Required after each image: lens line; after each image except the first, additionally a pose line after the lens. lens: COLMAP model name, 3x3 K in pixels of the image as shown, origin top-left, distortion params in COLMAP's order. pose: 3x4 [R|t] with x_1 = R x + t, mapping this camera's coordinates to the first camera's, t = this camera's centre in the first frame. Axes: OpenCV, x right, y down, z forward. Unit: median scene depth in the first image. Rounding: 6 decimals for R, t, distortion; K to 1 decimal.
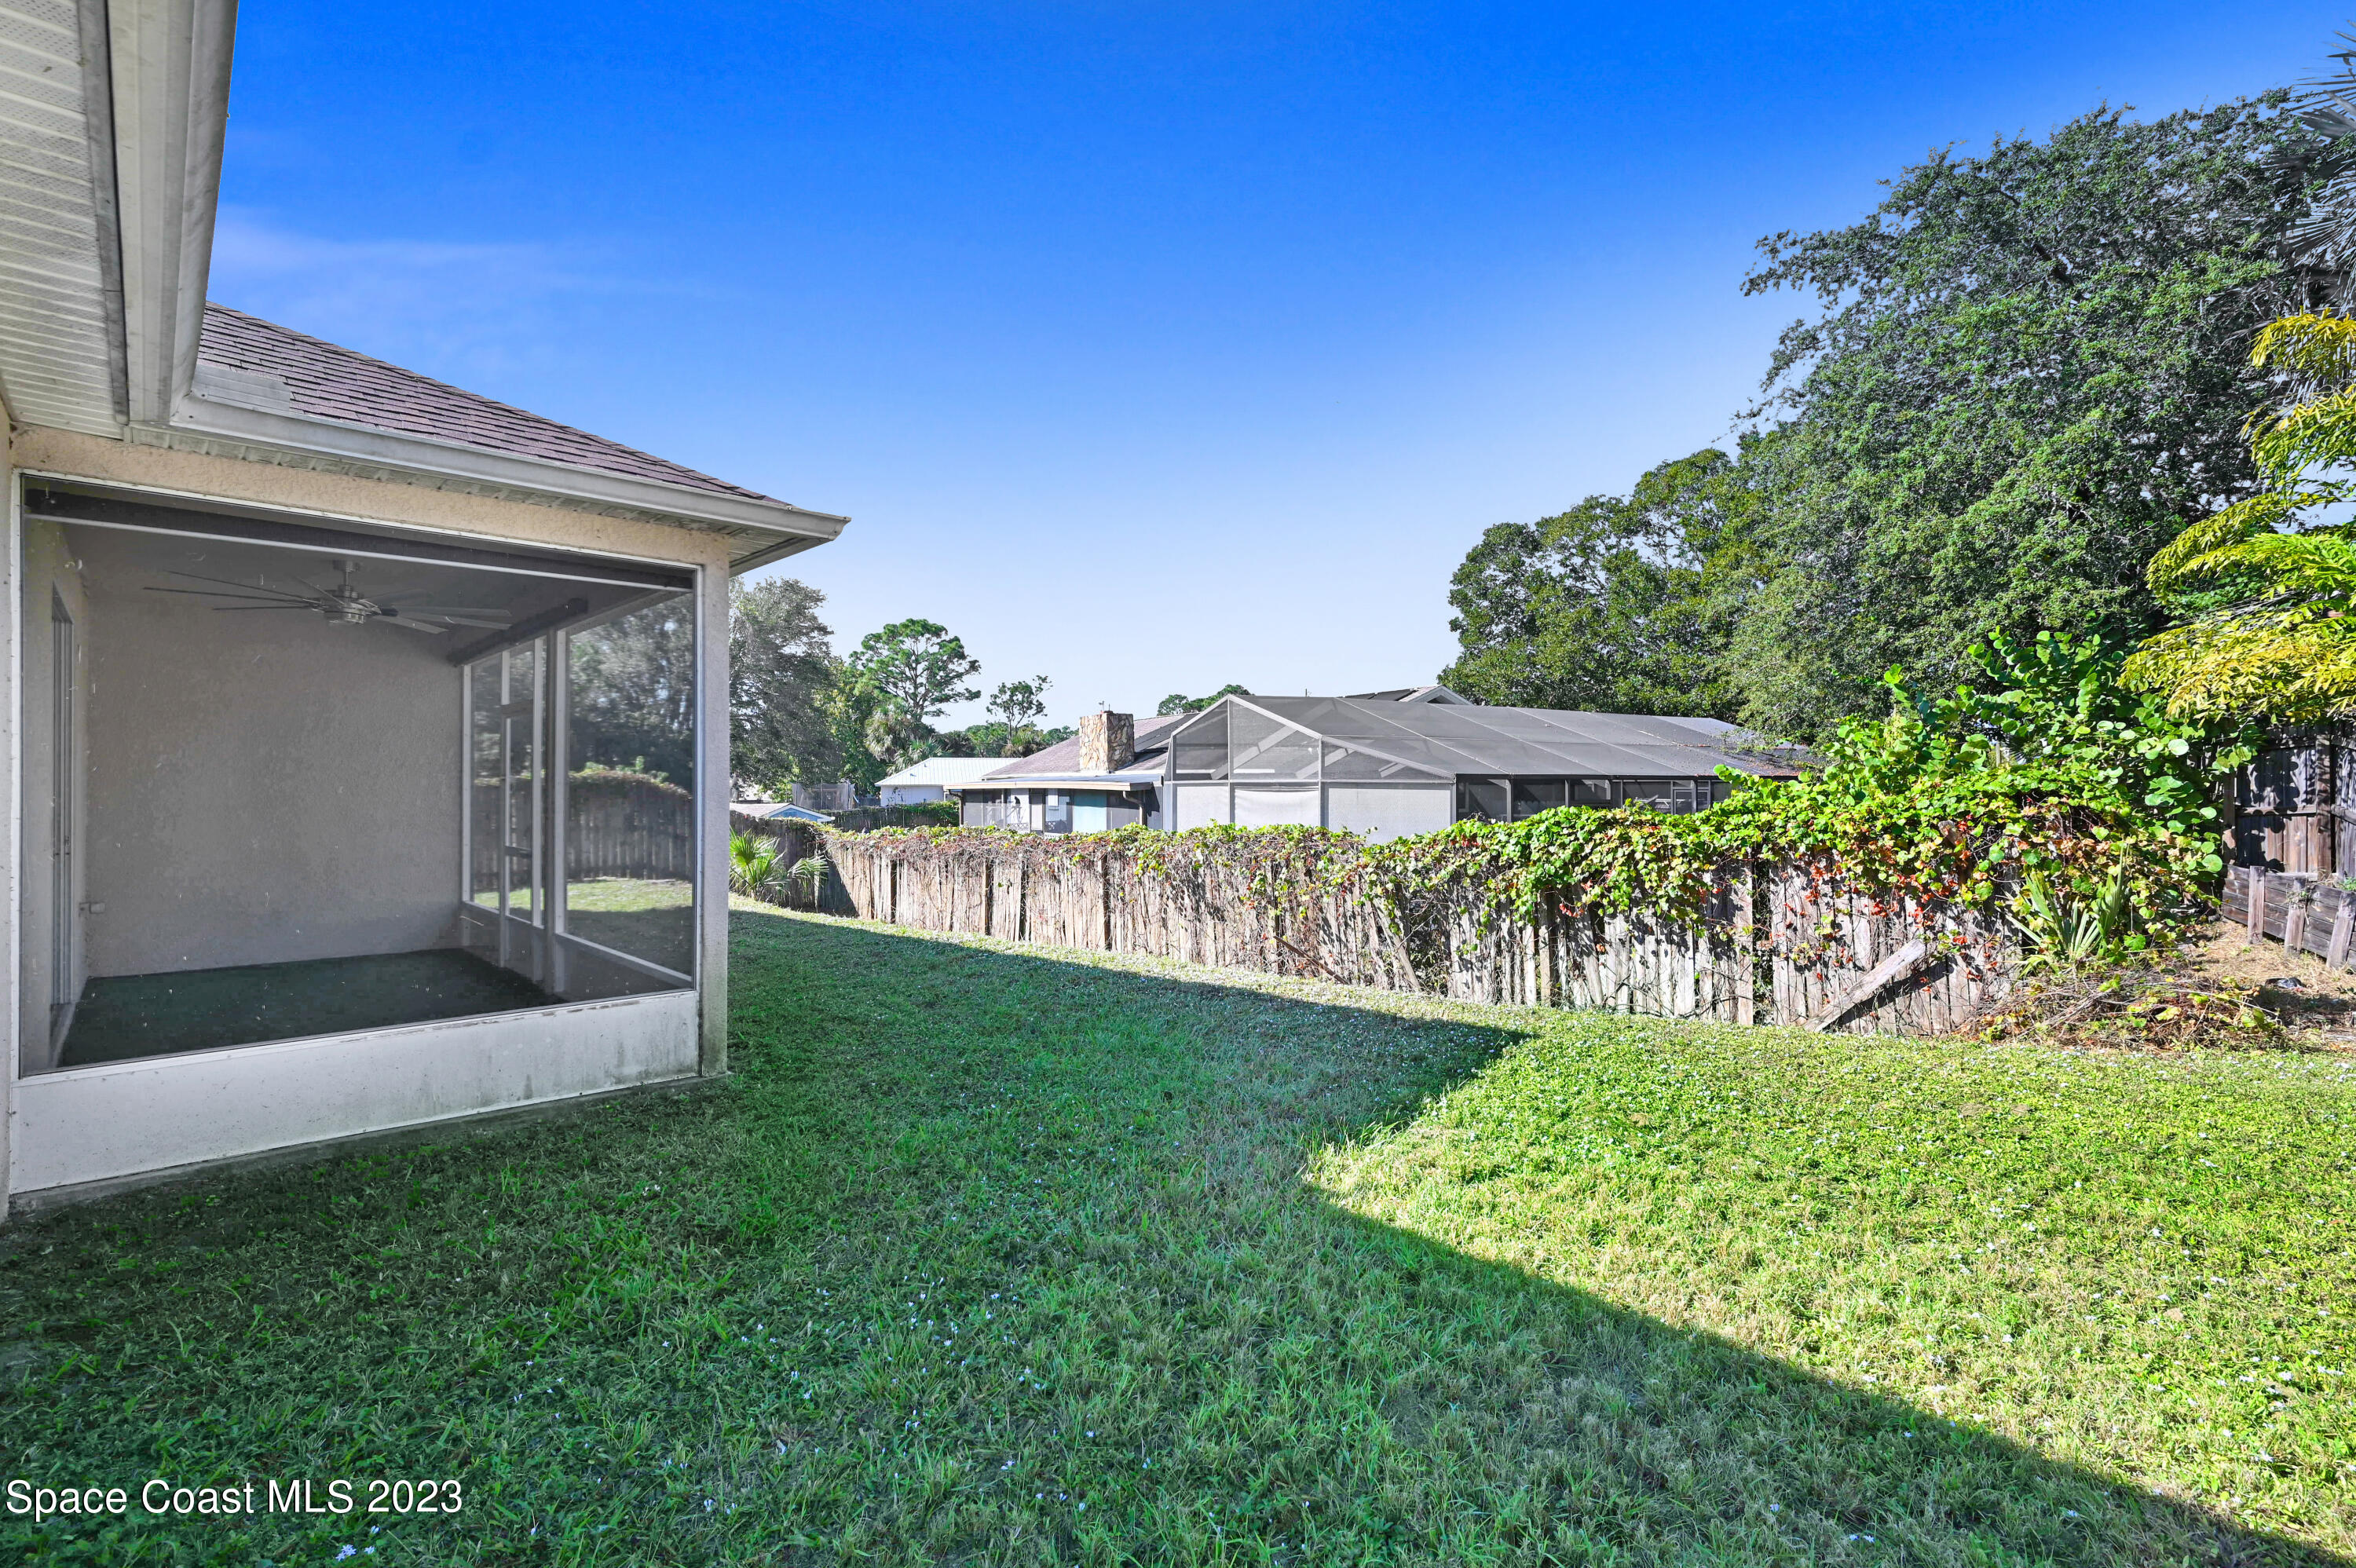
lens RADIAL K [[1061.2, 0, 1193.7], [0, 1061.2, 782.5], [0, 0, 1]] dist [-0.000783, -0.000112]
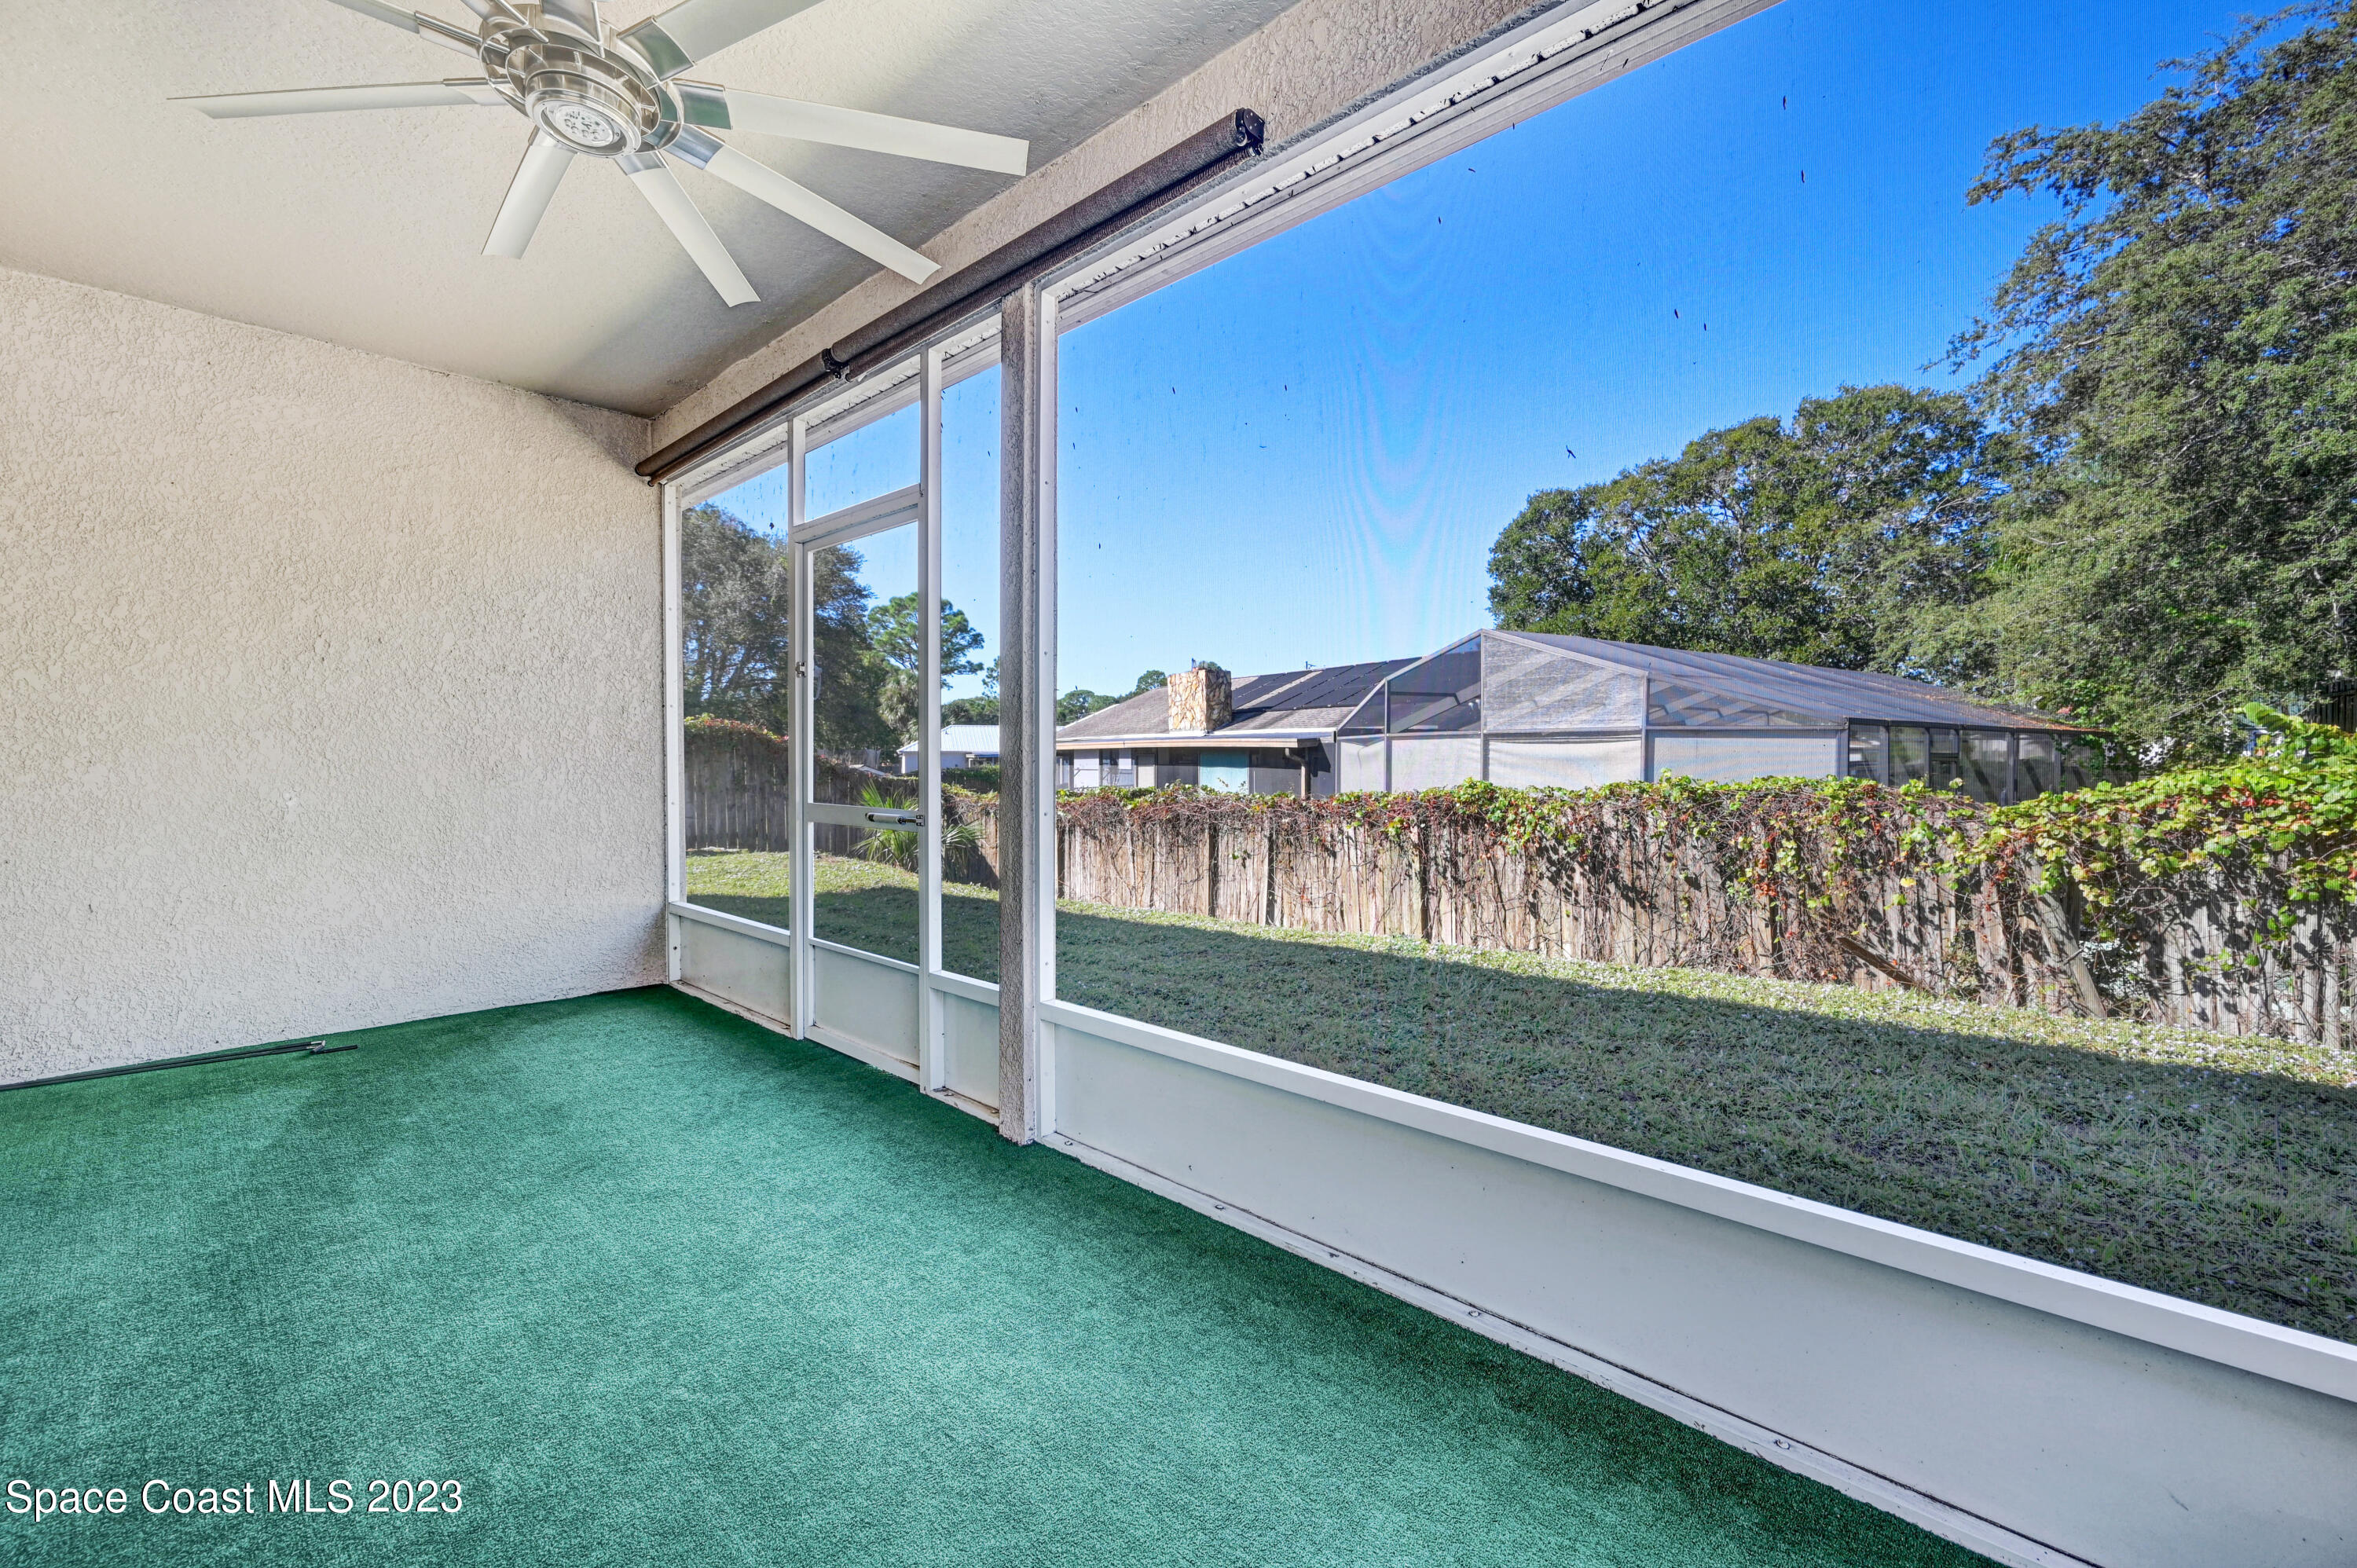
lens RADIAL K [[957.2, 0, 1188.1], [0, 957.2, 781.7], [0, 0, 1]] dist [-0.005451, -0.000274]
pose [[0.999058, 0.000820, 0.043381, -0.184053], [-0.002067, 0.999586, 0.028704, 0.013263], [-0.043340, -0.028767, 0.998646, 0.200913]]
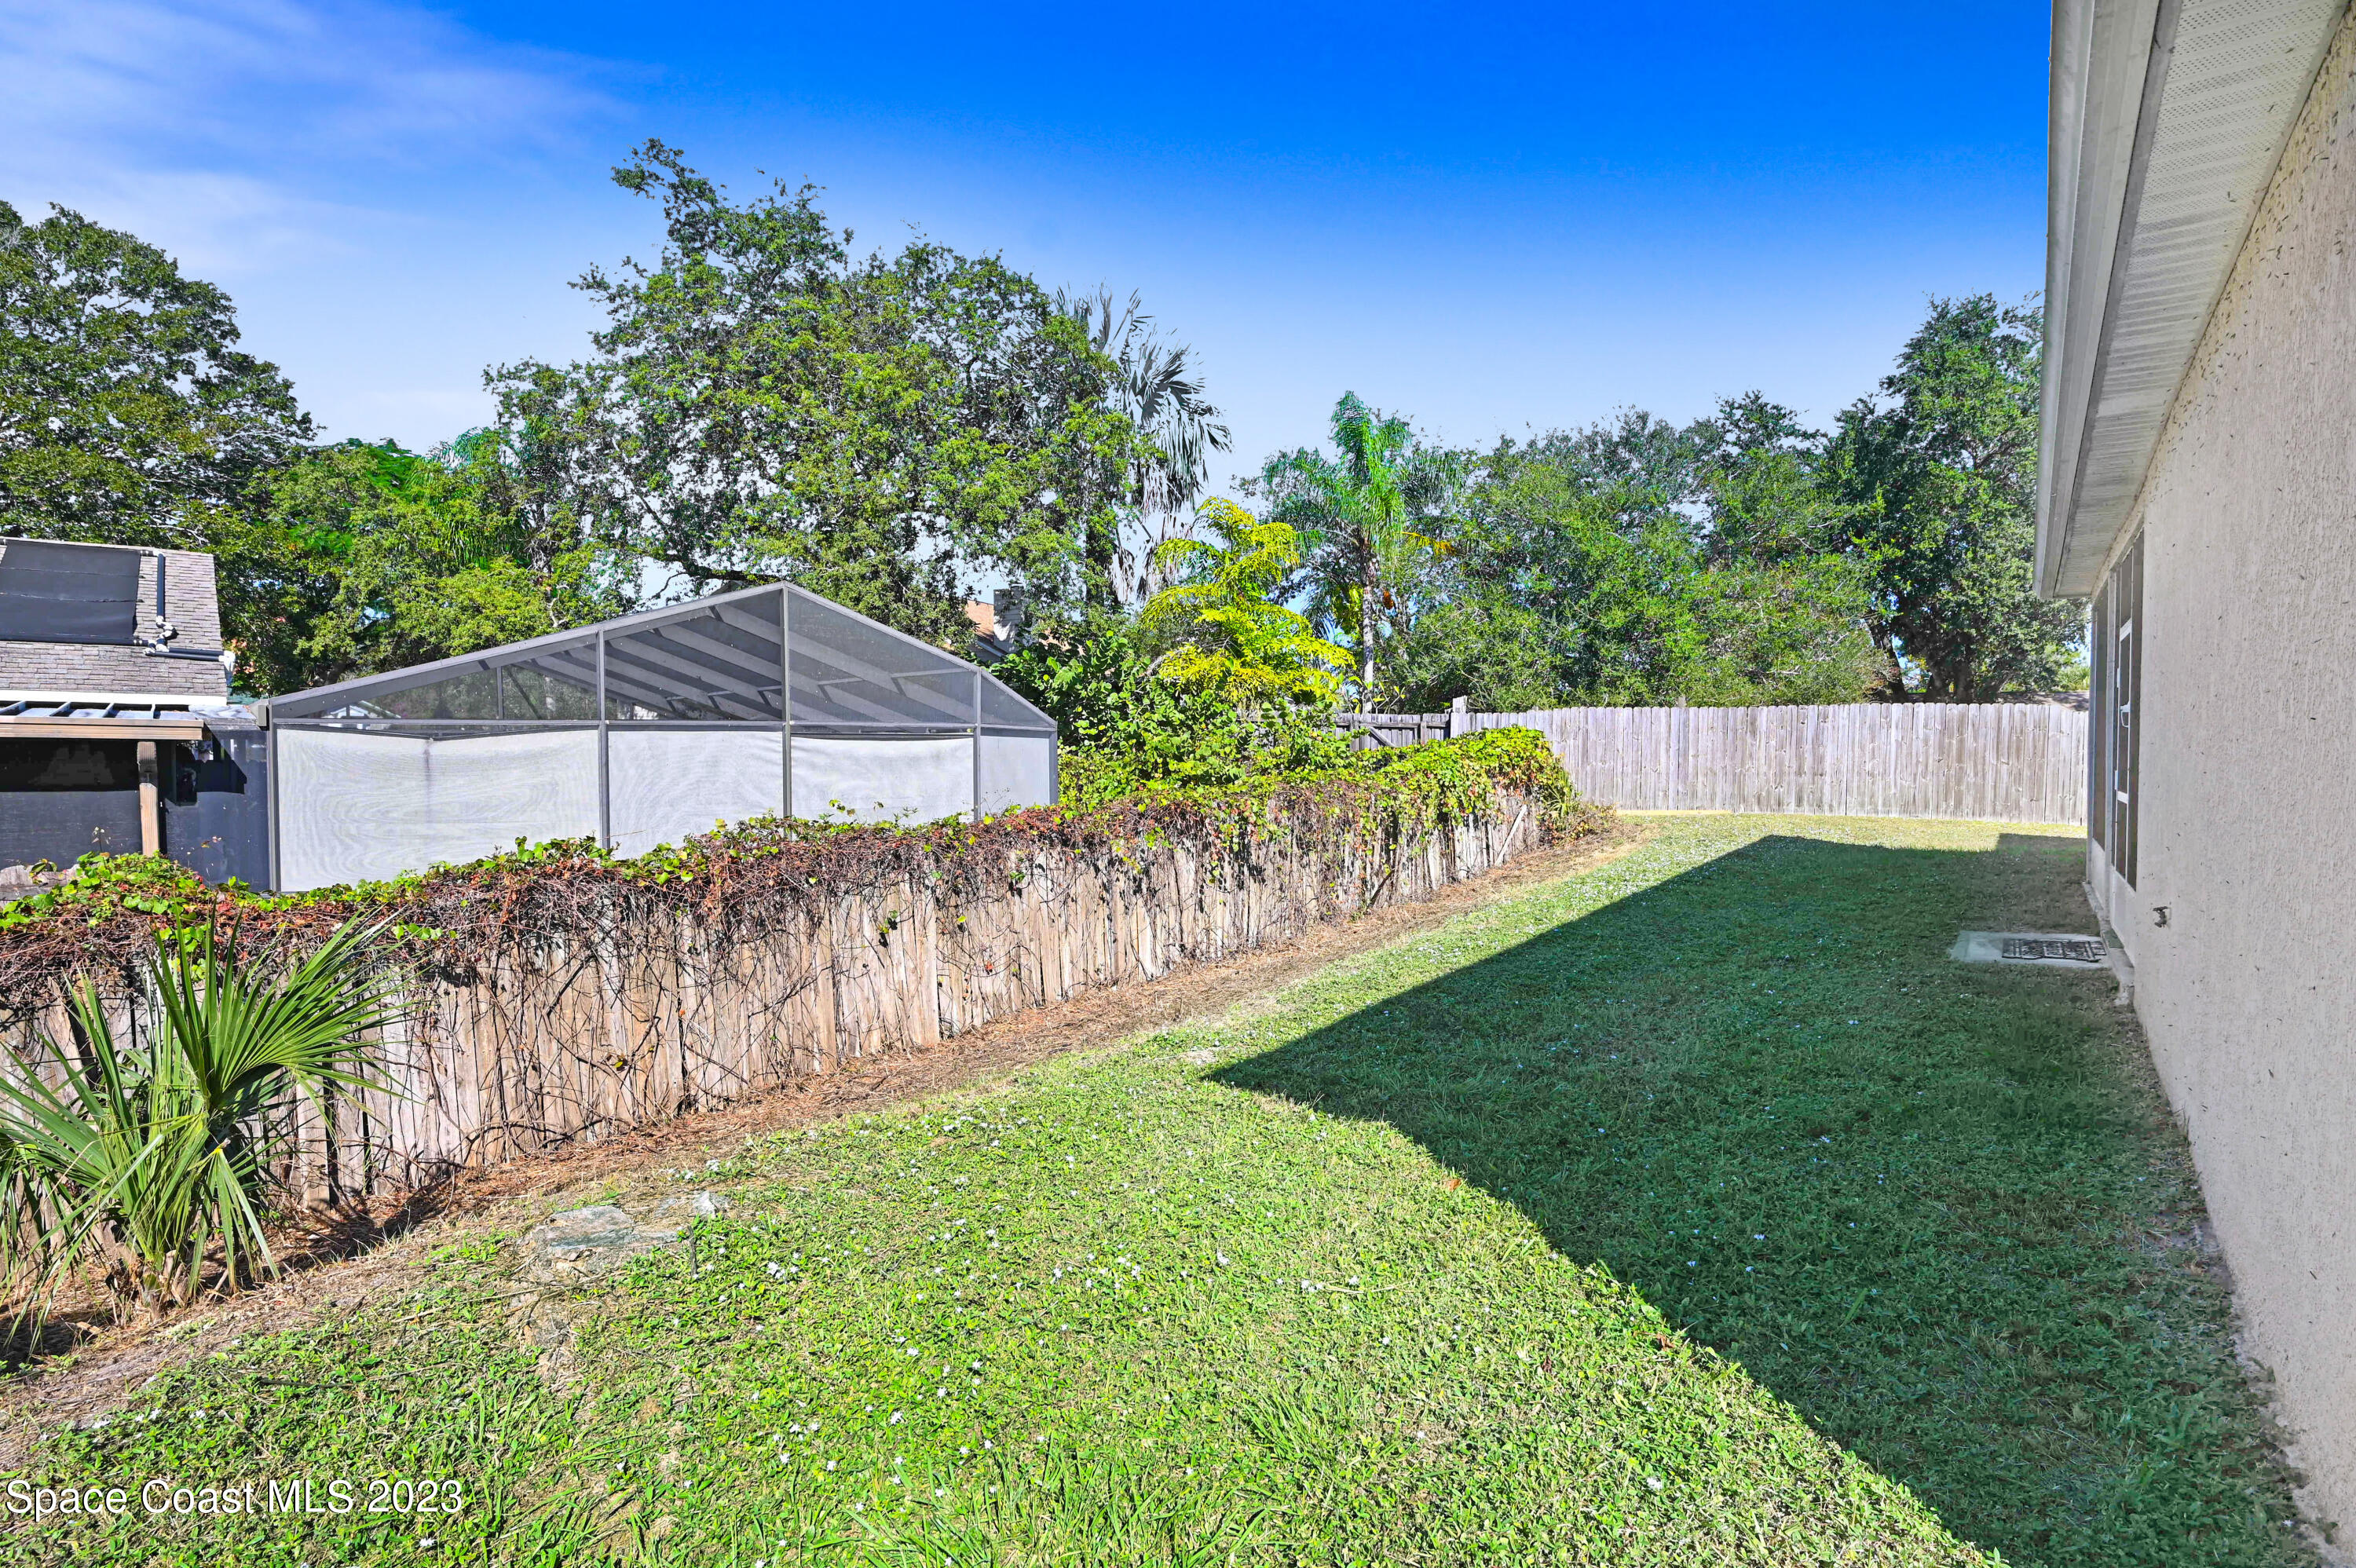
lens RADIAL K [[956.7, 0, 1187.6], [0, 956.7, 781.7], [0, 0, 1]] dist [-0.005451, -0.000274]
pose [[-0.072430, -0.030709, 0.996901, -0.434459], [0.001939, 0.999520, 0.030930, 0.012579], [-0.997372, 0.004173, -0.072336, 0.639448]]
